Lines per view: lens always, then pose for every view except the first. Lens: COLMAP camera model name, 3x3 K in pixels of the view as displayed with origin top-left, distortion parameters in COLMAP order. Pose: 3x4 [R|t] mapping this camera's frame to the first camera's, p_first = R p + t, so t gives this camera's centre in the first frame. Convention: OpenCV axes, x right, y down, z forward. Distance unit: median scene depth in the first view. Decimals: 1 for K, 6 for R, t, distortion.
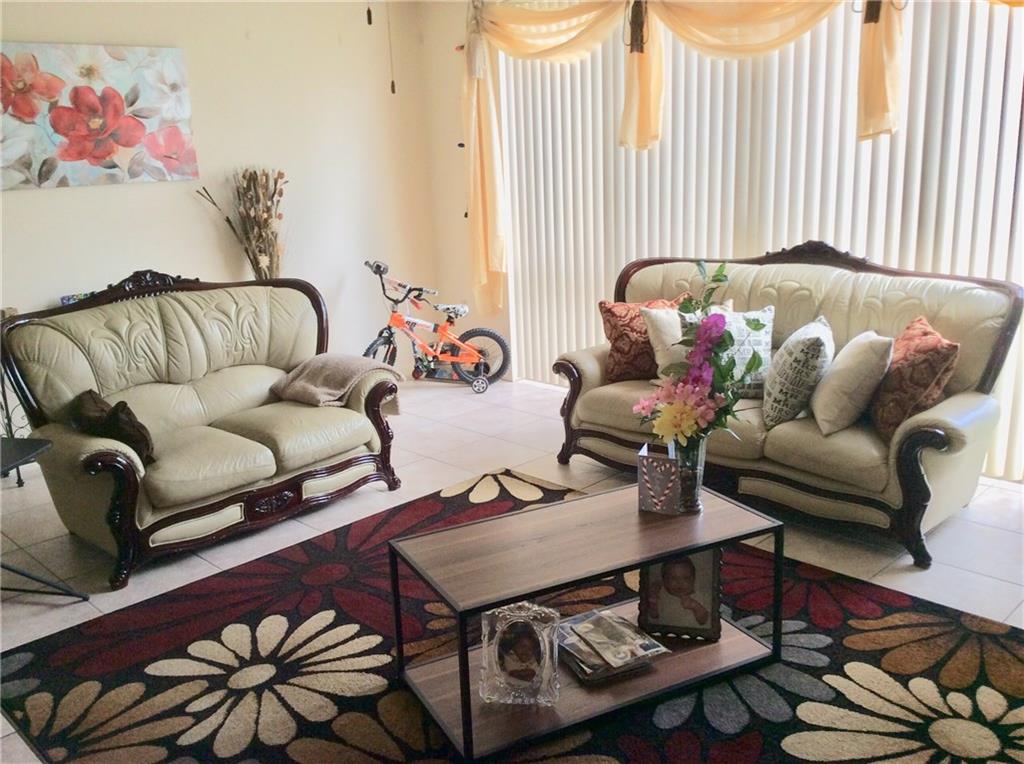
lens RADIAL K [[951.2, 0, 509.6], [0, 951.2, 386.9], [0, 0, 1]] dist [0.105944, -0.209534]
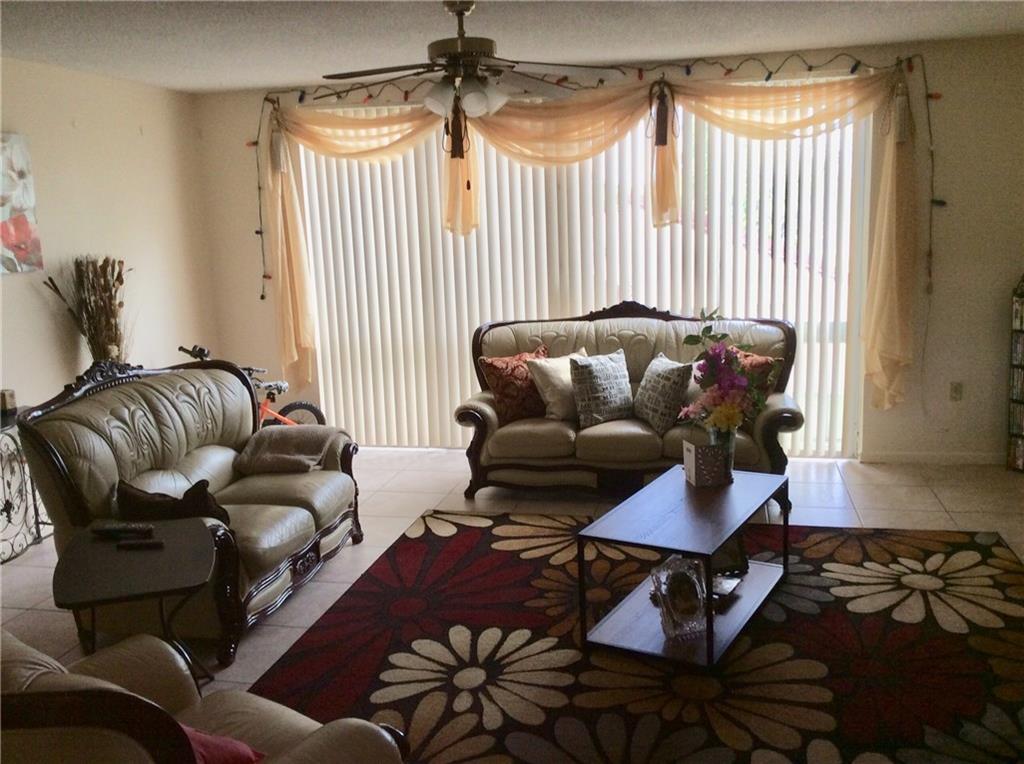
lens RADIAL K [[951.2, 0, 509.6], [0, 951.2, 386.9], [0, 0, 1]] dist [0.105944, -0.209534]
pose [[0.839335, -0.091139, 0.535919, -0.540036], [0.139985, 0.988835, -0.051077, 0.012439], [-0.525281, 0.117891, 0.842723, -0.028374]]
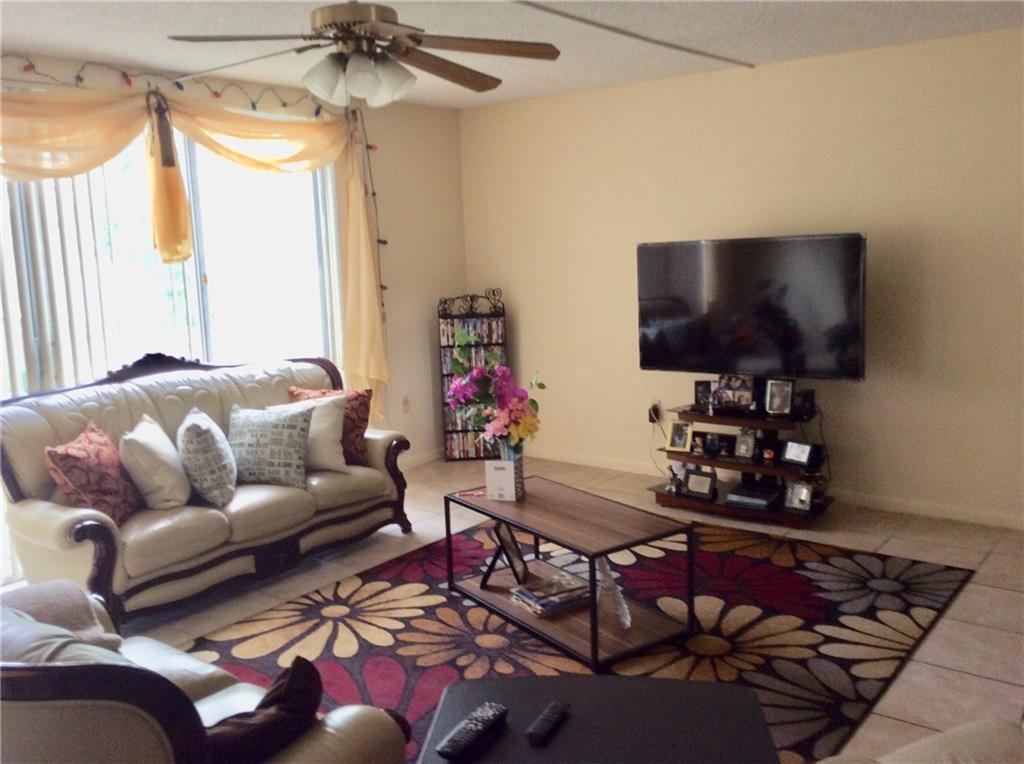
lens RADIAL K [[951.2, 0, 509.6], [0, 951.2, 386.9], [0, 0, 1]] dist [0.105944, -0.209534]
pose [[-0.159115, -0.111469, 0.980947, -0.806829], [0.279036, 0.948016, 0.152988, -0.164051], [-0.947007, 0.298062, -0.119740, 0.733838]]
